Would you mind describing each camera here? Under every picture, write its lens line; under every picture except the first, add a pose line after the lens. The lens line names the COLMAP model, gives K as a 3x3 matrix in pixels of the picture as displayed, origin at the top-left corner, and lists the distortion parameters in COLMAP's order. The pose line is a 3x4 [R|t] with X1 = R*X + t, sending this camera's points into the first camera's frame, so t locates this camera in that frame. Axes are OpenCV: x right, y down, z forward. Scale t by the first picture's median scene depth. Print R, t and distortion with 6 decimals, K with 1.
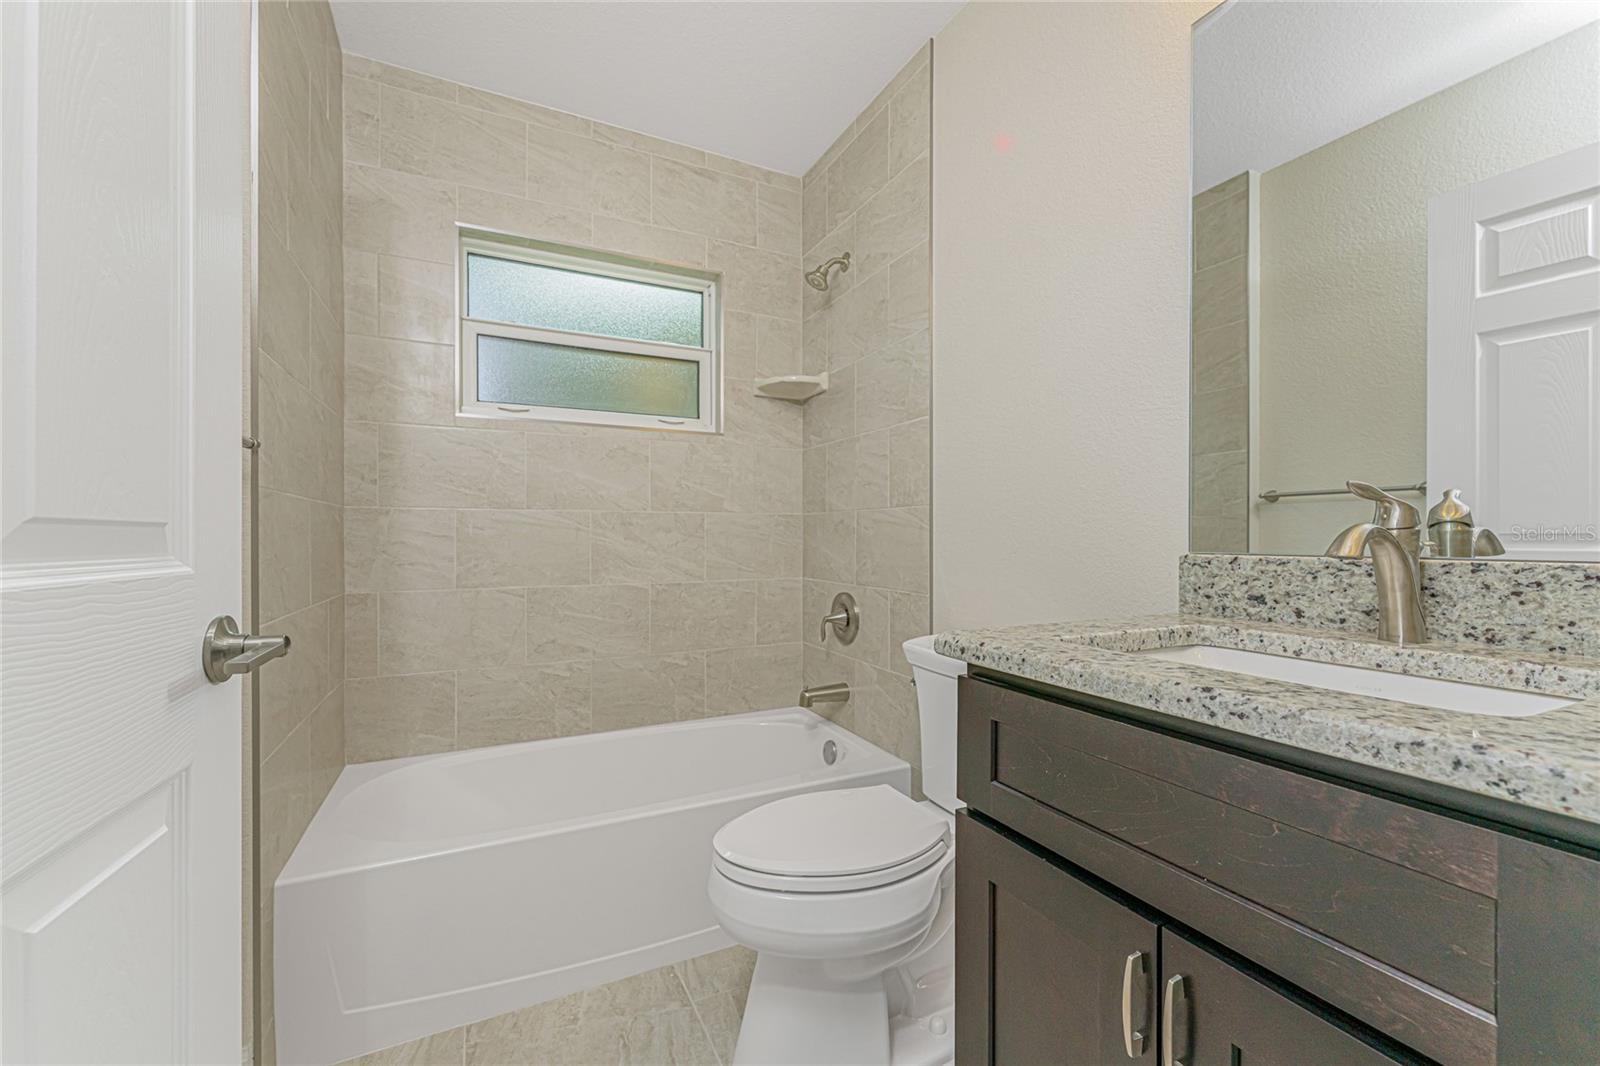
lens RADIAL K [[636.9, 0, 796.8], [0, 636.9, 535.0], [0, 0, 1]] dist [0.002437, 0.000379]
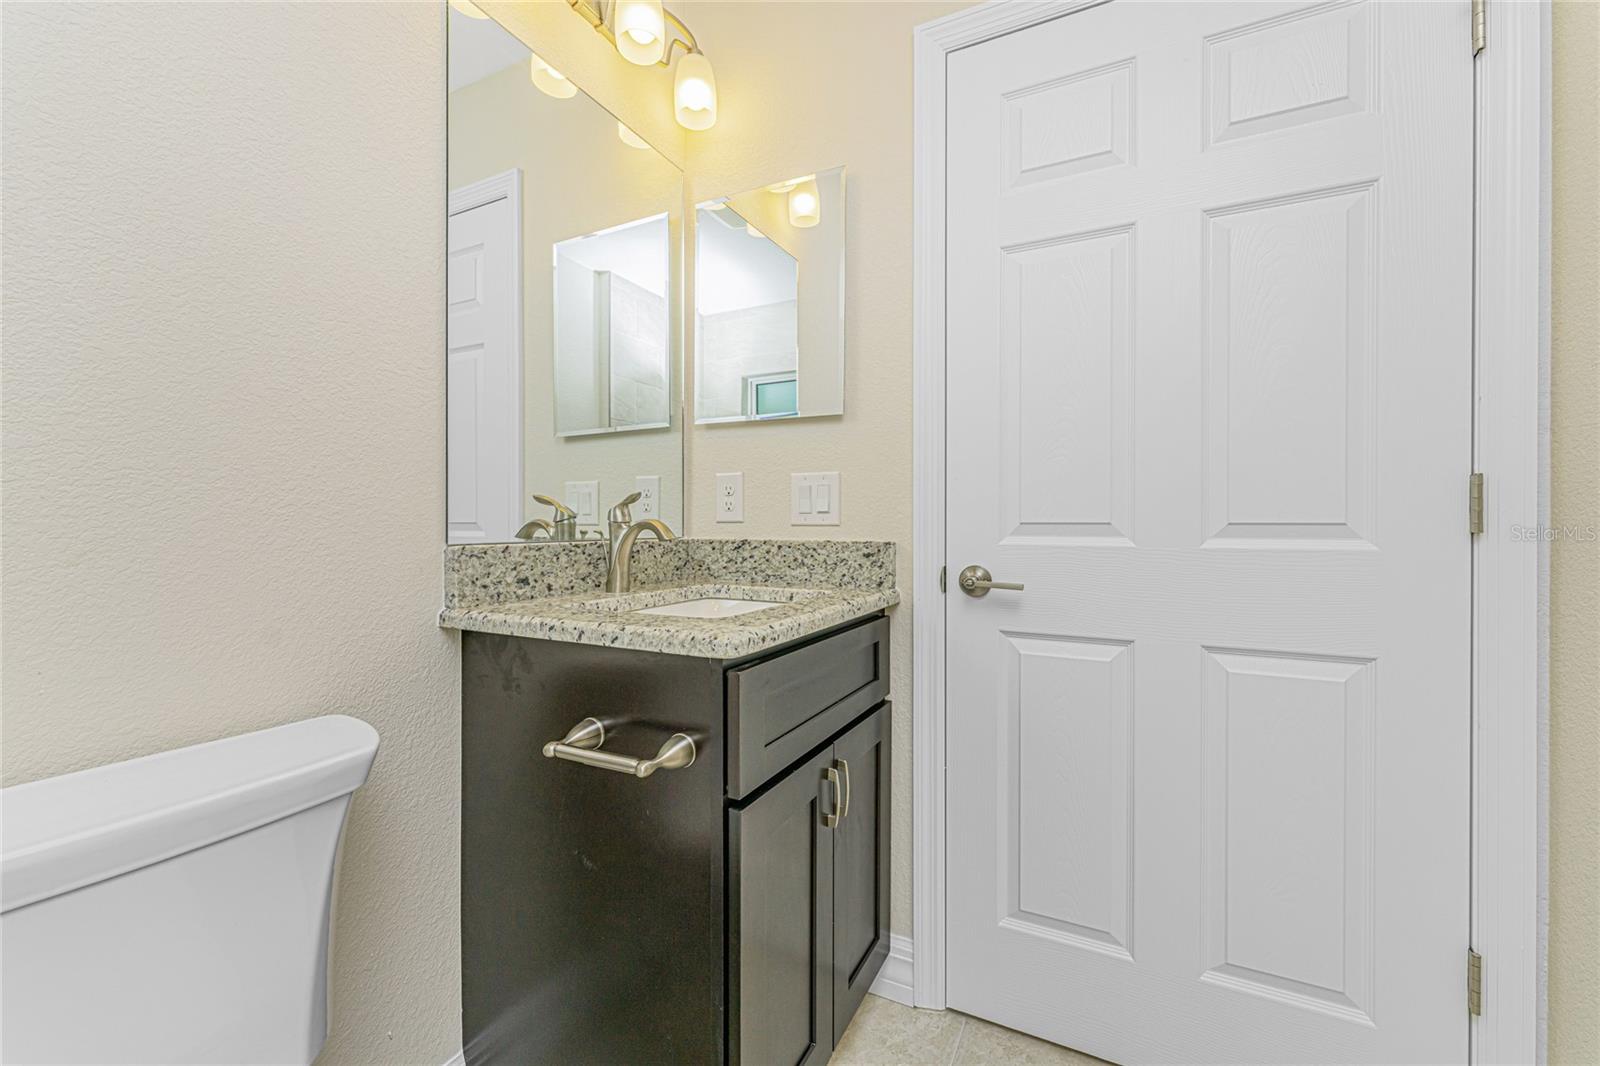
lens RADIAL K [[636.9, 0, 790.8], [0, 636.9, 522.3], [0, 0, 1]] dist [0.002437, 0.000379]
pose [[-0.582882, -0.002210, 0.812554, -0.493622], [-0.006350, 0.999978, -0.001836, -0.007101], [-0.812532, -0.006230, -0.582883, 1.276669]]
